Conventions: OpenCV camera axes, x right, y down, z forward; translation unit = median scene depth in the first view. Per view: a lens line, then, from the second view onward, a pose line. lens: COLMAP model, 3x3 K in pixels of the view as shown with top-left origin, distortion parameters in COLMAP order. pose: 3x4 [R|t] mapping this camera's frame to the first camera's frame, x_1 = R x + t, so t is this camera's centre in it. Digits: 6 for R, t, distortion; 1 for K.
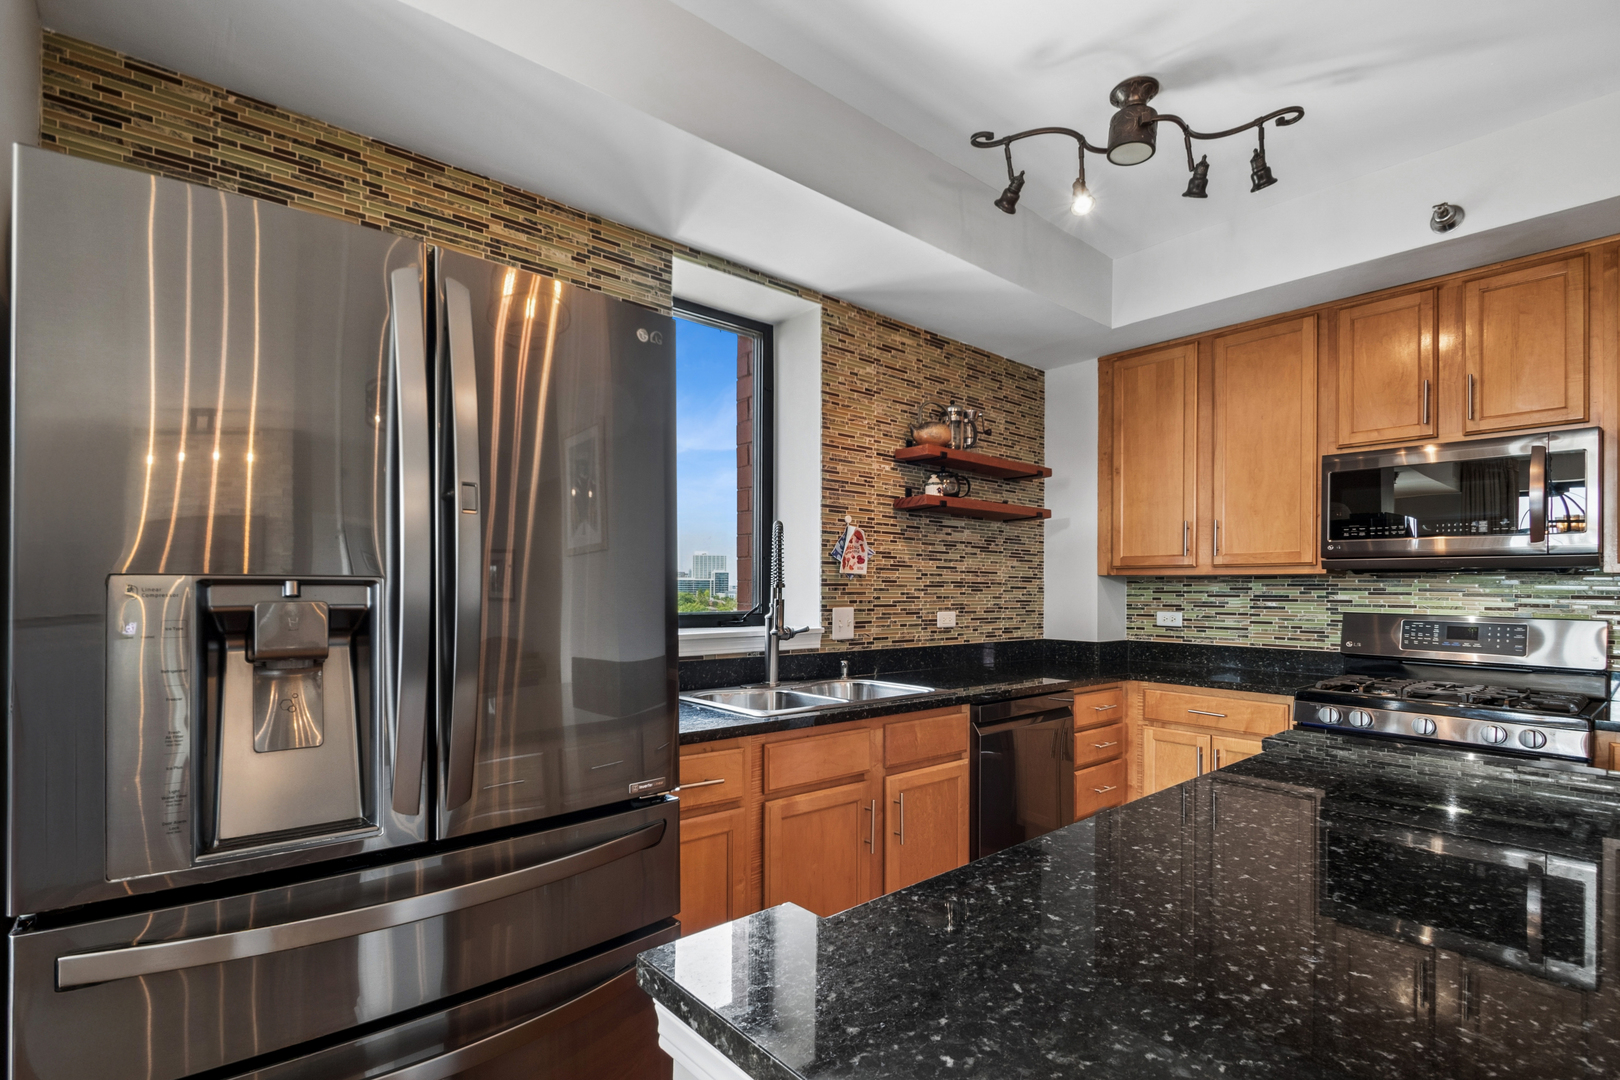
lens RADIAL K [[753.4, 0, 833.2], [0, 753.4, 585.8], [0, 0, 1]] dist [0.003290, -0.000604]
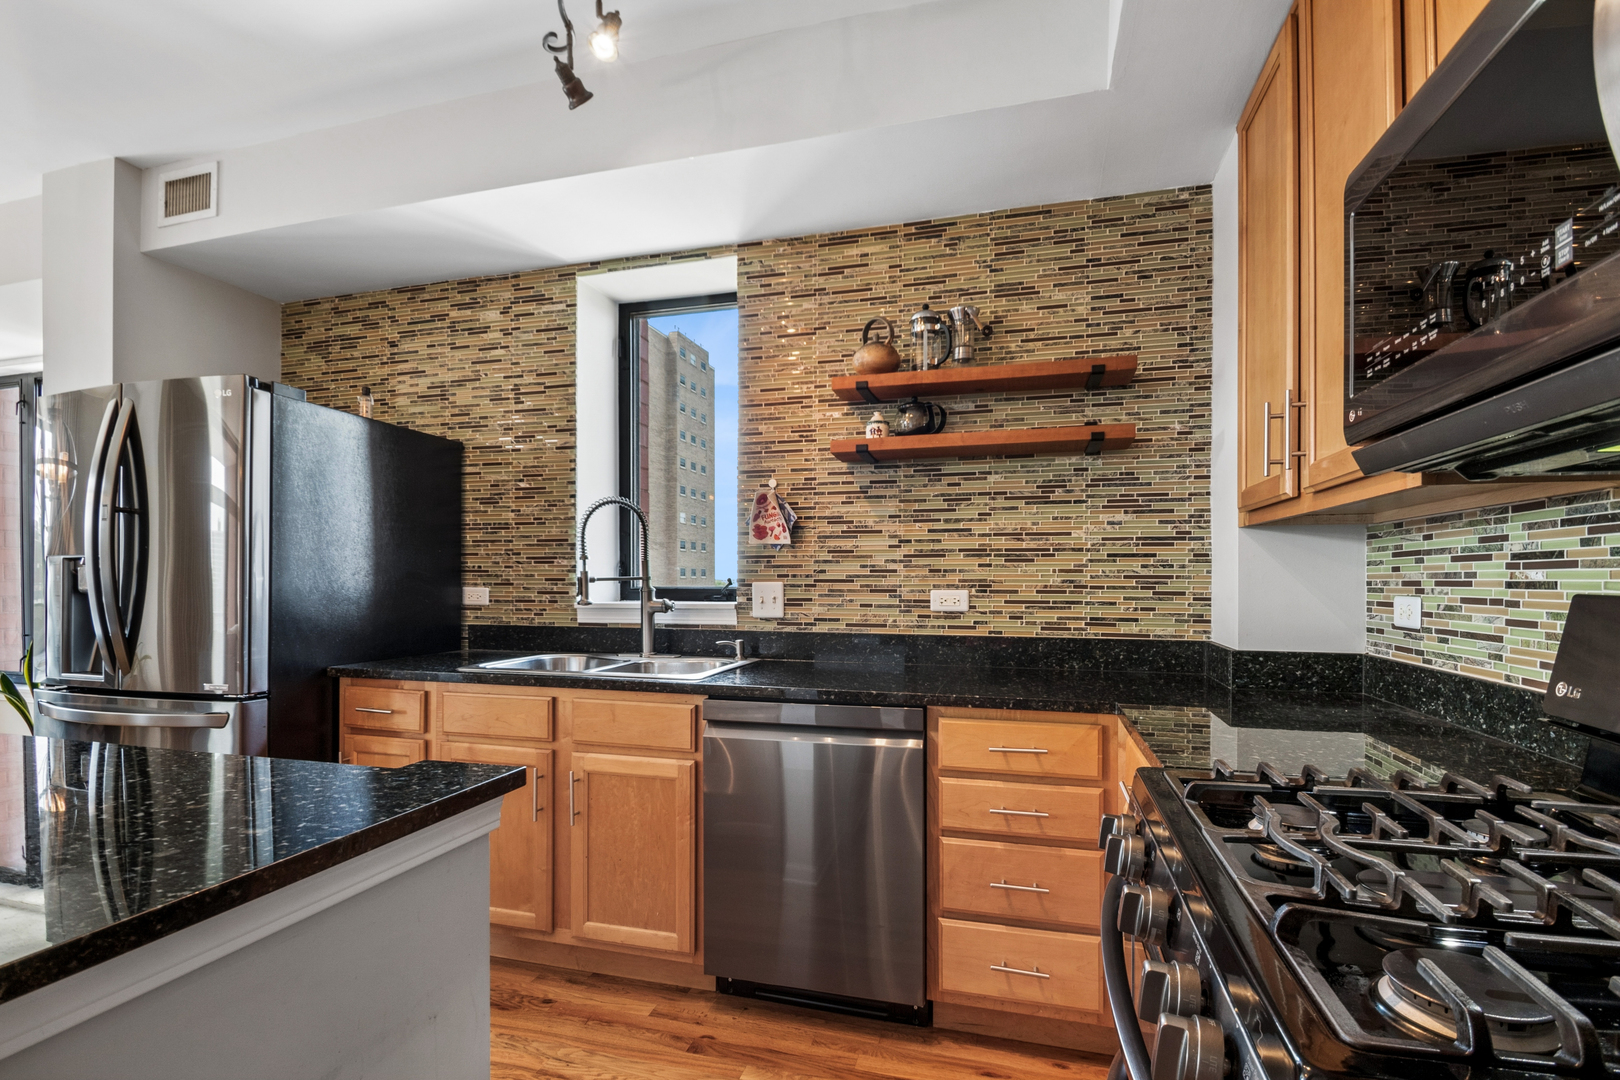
lens RADIAL K [[753.4, 0, 807.7], [0, 753.4, 581.8], [0, 0, 1]] dist [0.003290, -0.000604]
pose [[0.547883, -0.002428, -0.836552, 0.698682], [0.008654, 0.999959, 0.002766, 0.023103], [0.836510, -0.008755, 0.547881, 0.484069]]
